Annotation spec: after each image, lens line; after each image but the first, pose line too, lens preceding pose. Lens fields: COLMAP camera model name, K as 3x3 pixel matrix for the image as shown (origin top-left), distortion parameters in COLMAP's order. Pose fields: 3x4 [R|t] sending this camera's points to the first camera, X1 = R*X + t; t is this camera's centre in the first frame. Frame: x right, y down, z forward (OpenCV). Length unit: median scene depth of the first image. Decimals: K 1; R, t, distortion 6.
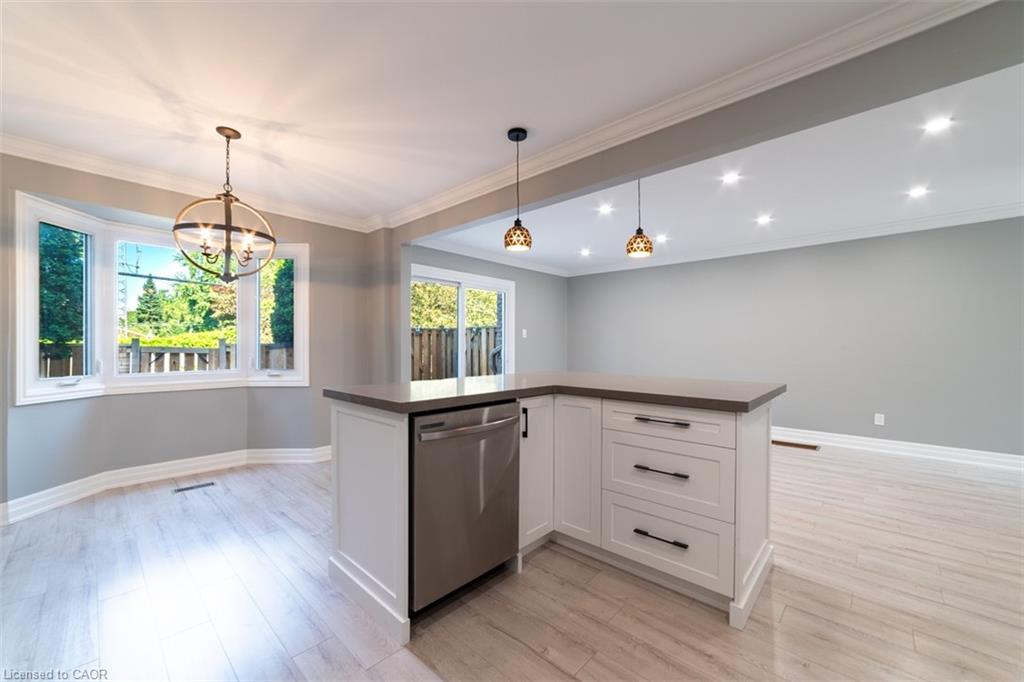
lens RADIAL K [[400.0, 0, 508.9], [0, 400.0, 343.7], [0, 0, 1]] dist [-0.003411, 0.000081]
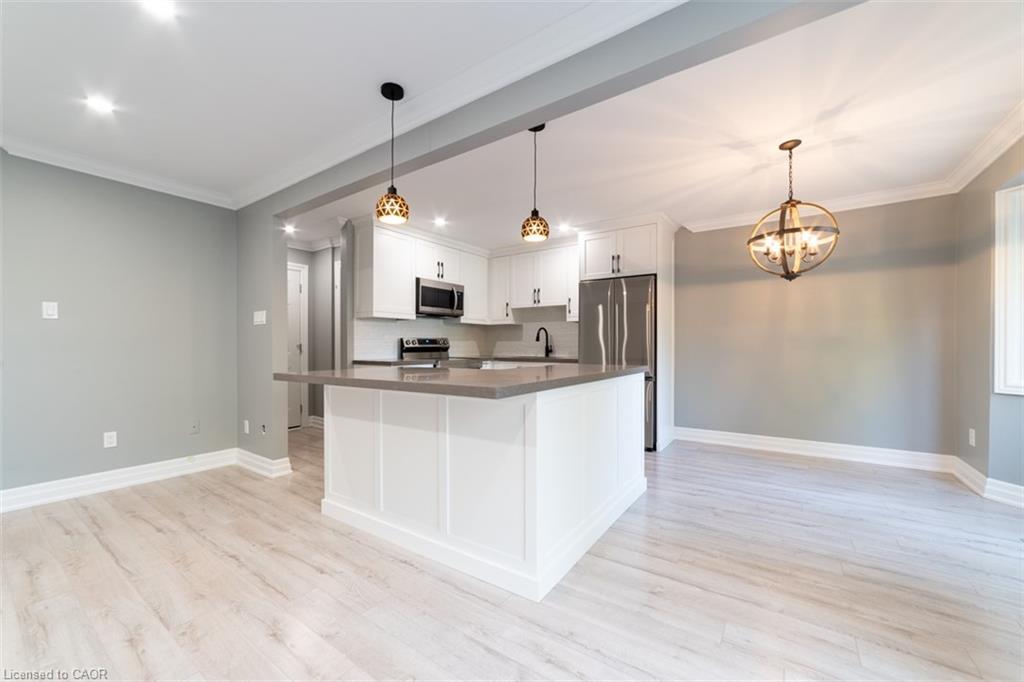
lens RADIAL K [[400.0, 0, 508.9], [0, 400.0, 343.7], [0, 0, 1]] dist [-0.003411, 0.000081]
pose [[-0.990293, -0.001505, -0.138991, 0.221142], [-0.000693, 0.999982, -0.005886, 0.031393], [0.138997, -0.005732, -0.990276, 1.932011]]
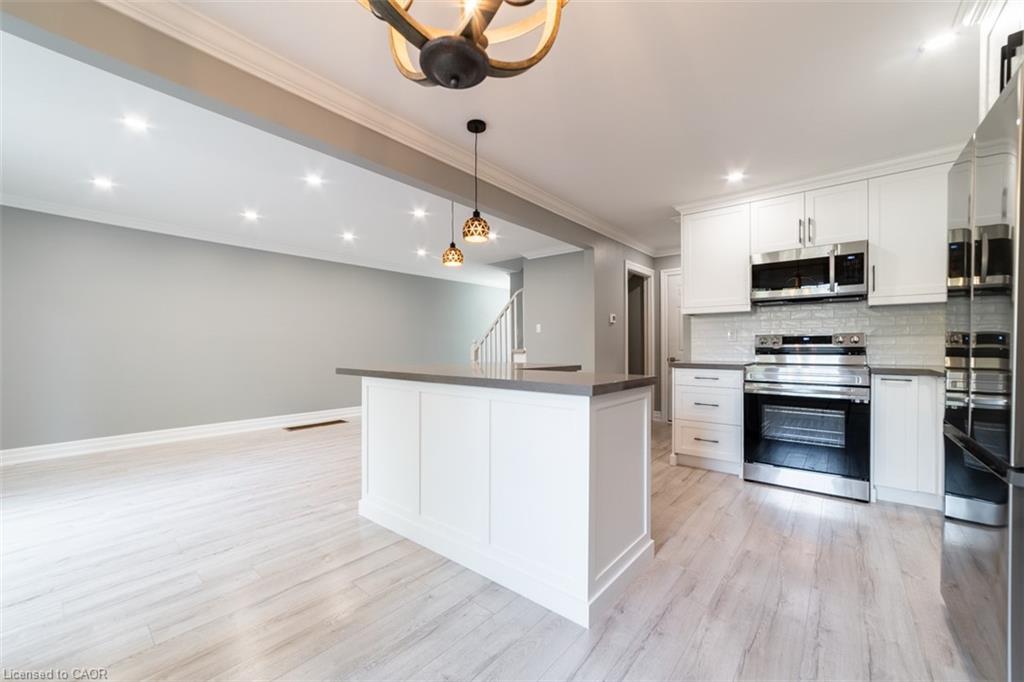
lens RADIAL K [[400.0, 0, 508.9], [0, 400.0, 343.7], [0, 0, 1]] dist [-0.003411, 0.000081]
pose [[-0.055323, 0.001780, 0.998467, -0.973665], [-0.002077, 0.999996, -0.001898, 0.026650], [-0.998466, -0.002178, -0.055319, 0.938932]]
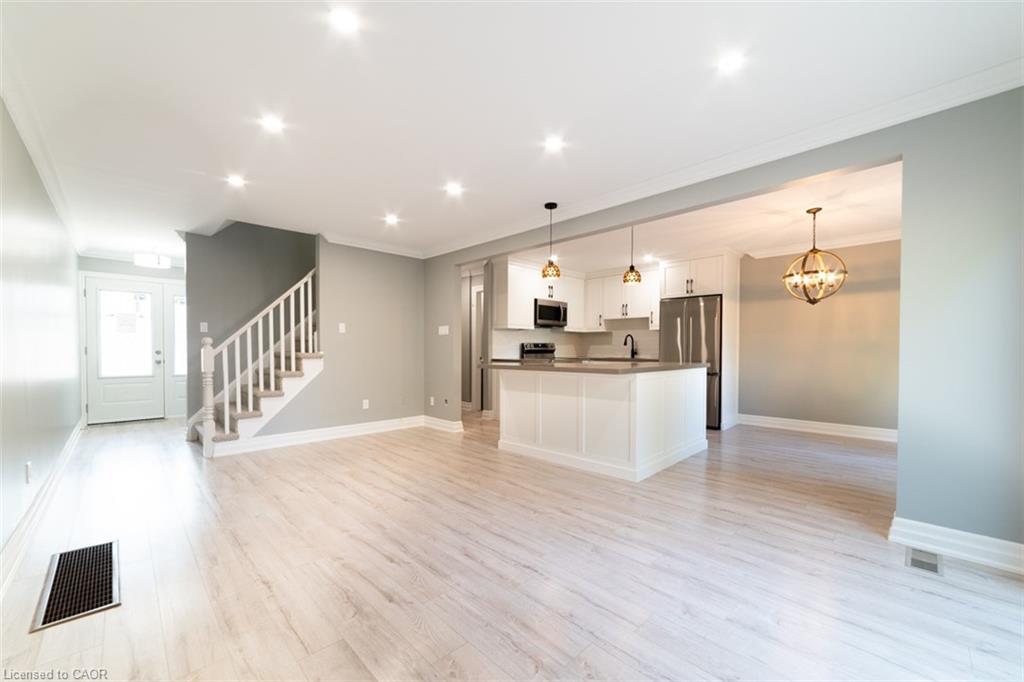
lens RADIAL K [[399.2, 0, 513.0], [0, 399.2, 353.6], [0, 0, 1]] dist [-0.006118, -0.000155]
pose [[-0.999286, -0.004089, 0.037556, 0.432501], [-0.003615, 0.999913, 0.012681, 0.029872], [-0.037604, 0.012536, -0.999214, 2.574008]]
